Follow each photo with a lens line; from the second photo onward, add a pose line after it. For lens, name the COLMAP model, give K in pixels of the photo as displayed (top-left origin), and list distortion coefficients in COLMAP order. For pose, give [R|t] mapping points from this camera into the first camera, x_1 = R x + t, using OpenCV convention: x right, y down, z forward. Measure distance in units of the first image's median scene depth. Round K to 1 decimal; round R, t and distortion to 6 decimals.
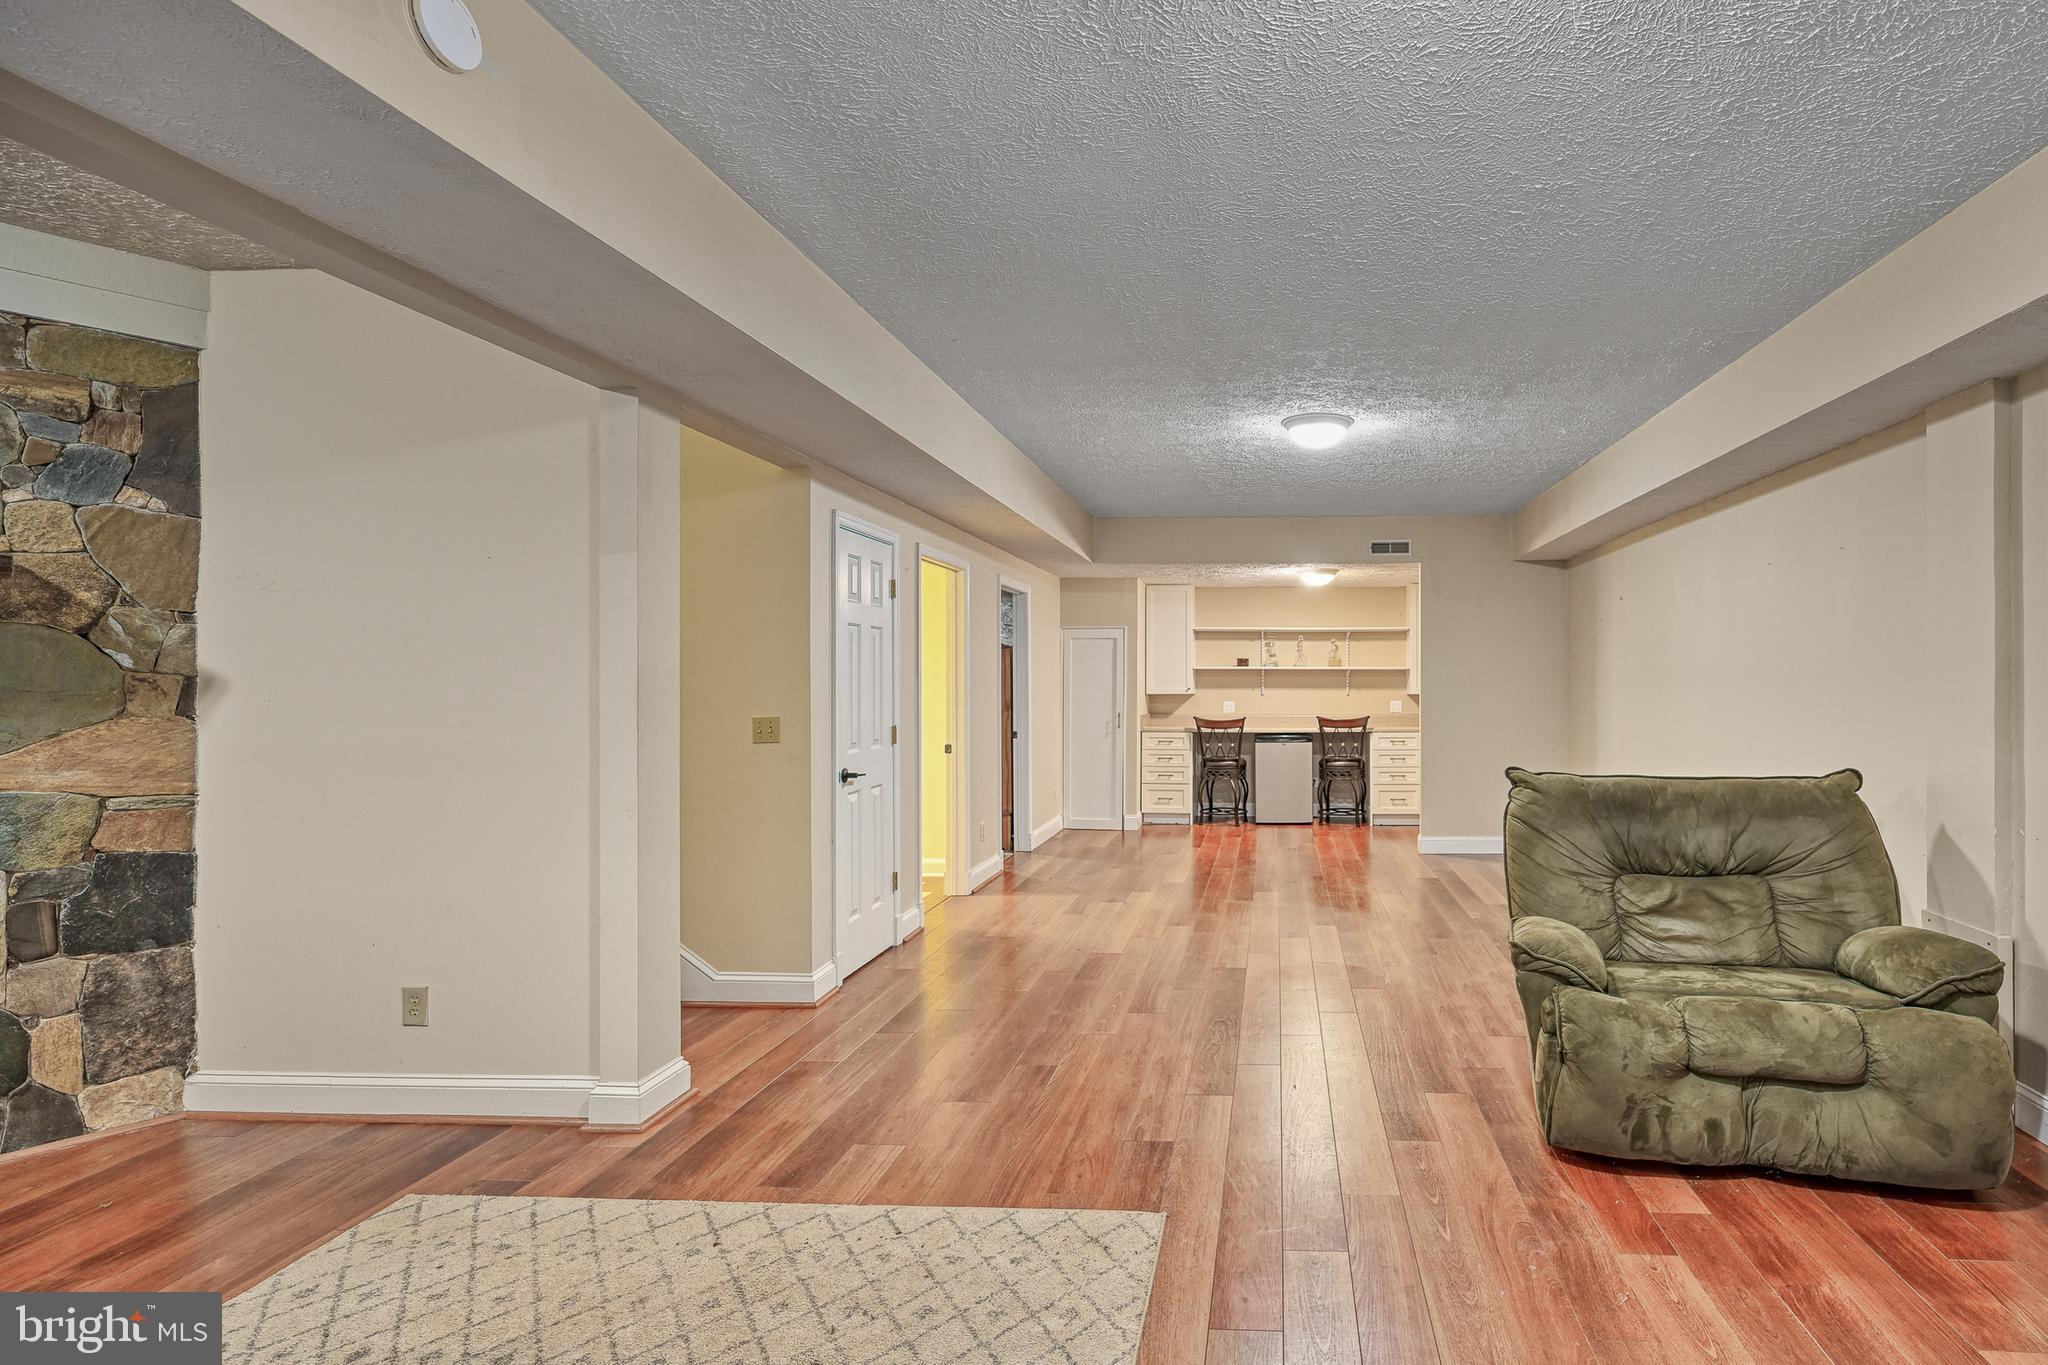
lens RADIAL K [[991.4, 0, 1068.6], [0, 991.4, 683.9], [0, 0, 1]] dist [-0.001006, -0.000409]
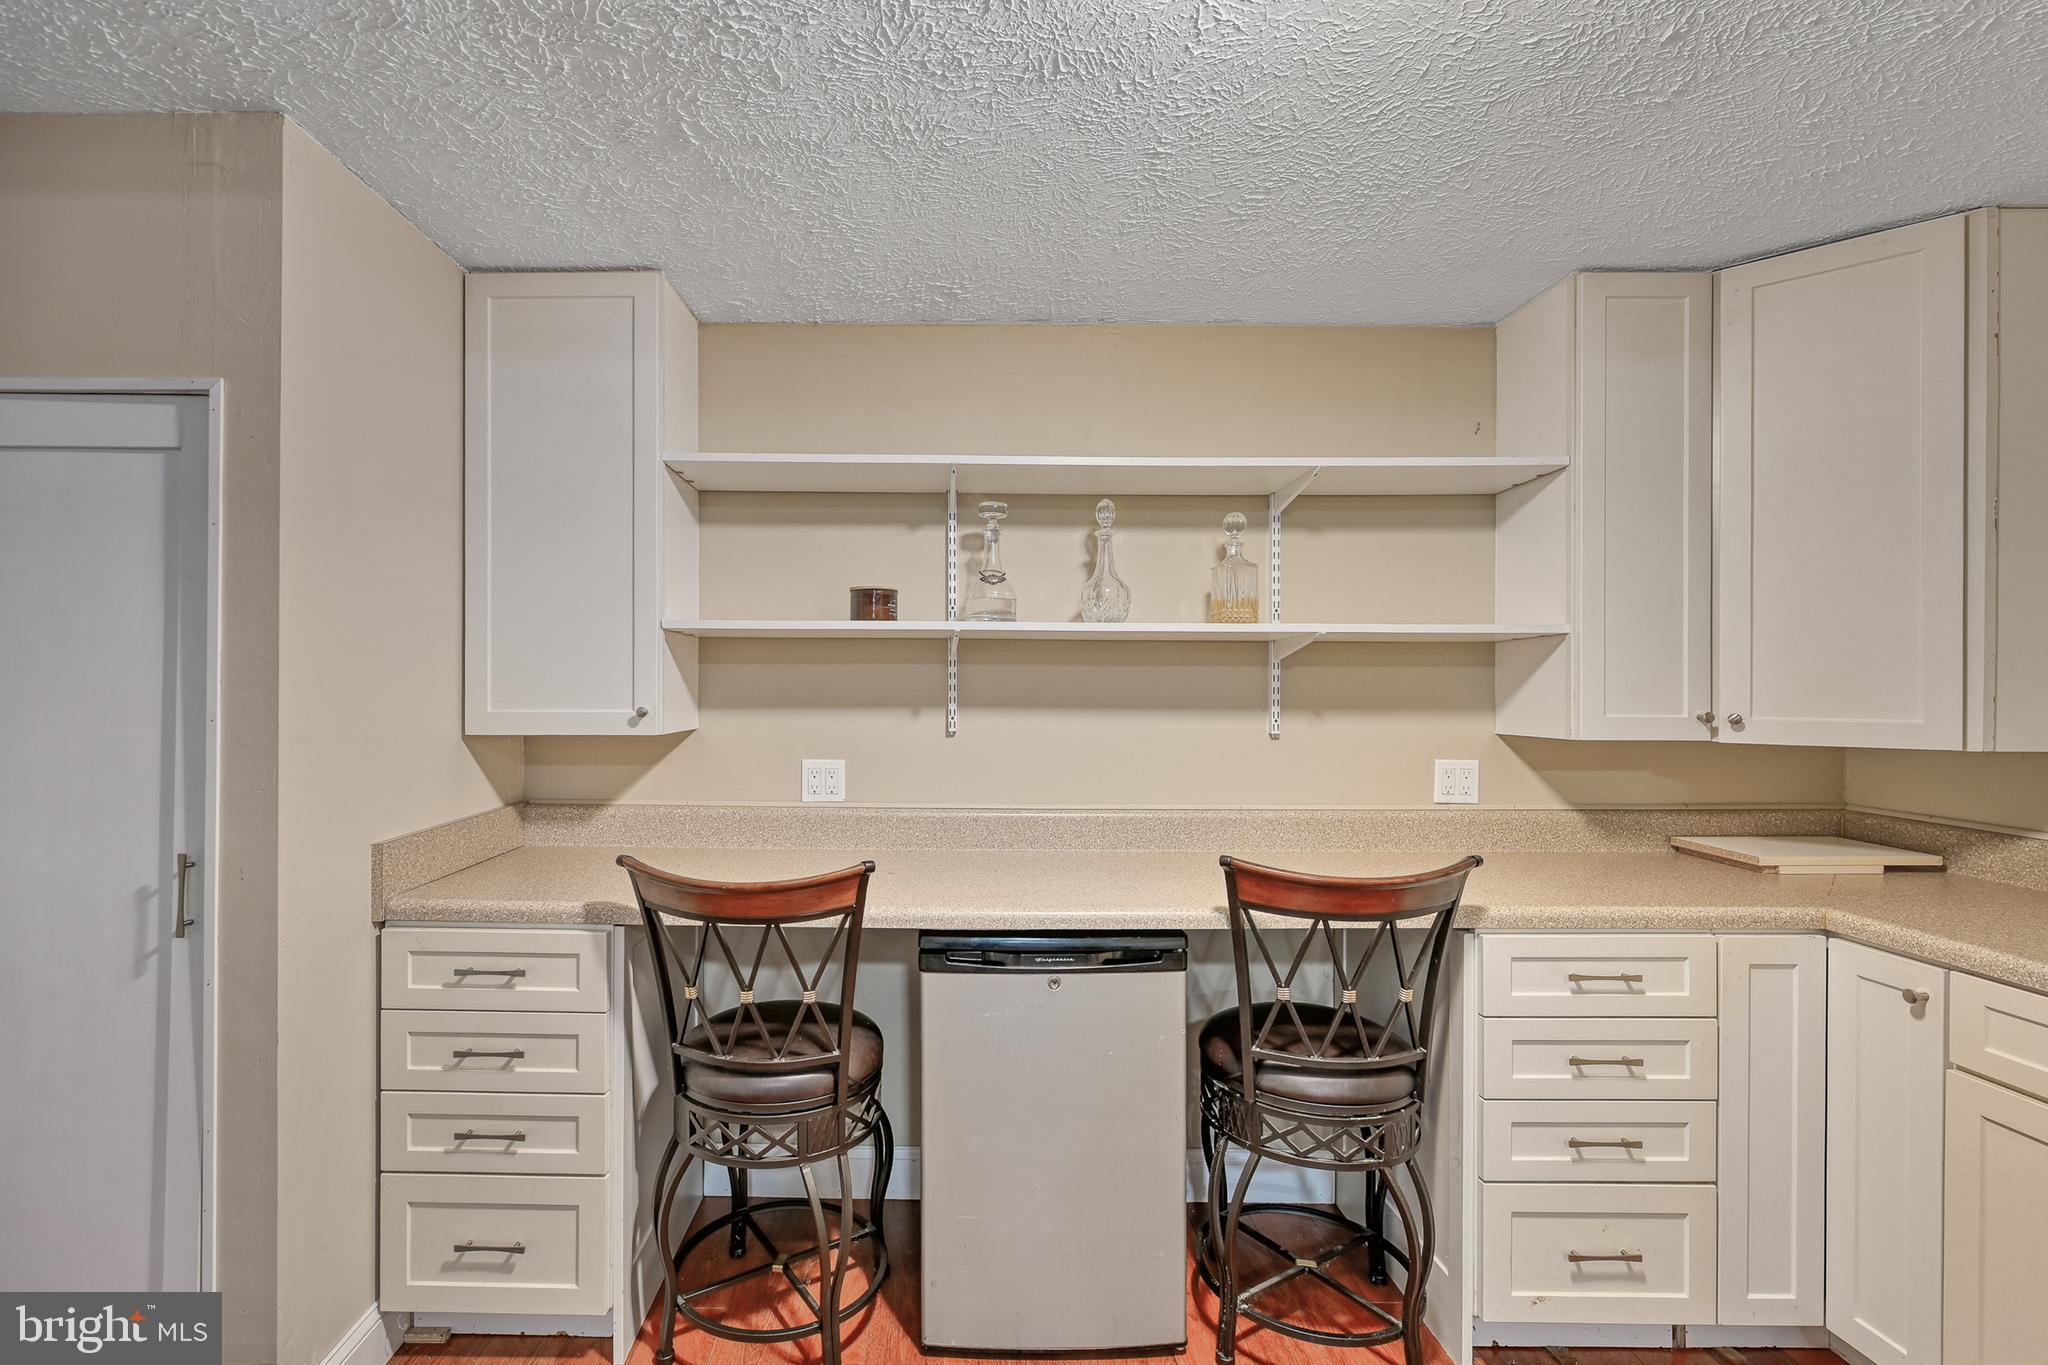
lens RADIAL K [[790.5, 0, 1024.0], [0, 790.5, 682.5], [0, 0, 1]] dist [-0.000229, 0.000092]
pose [[0.954211, 0.004738, 0.299097, 0.147647], [-0.004913, 0.999988, -0.000167, -0.002649], [-0.299094, -0.001310, 0.954223, 0.775516]]
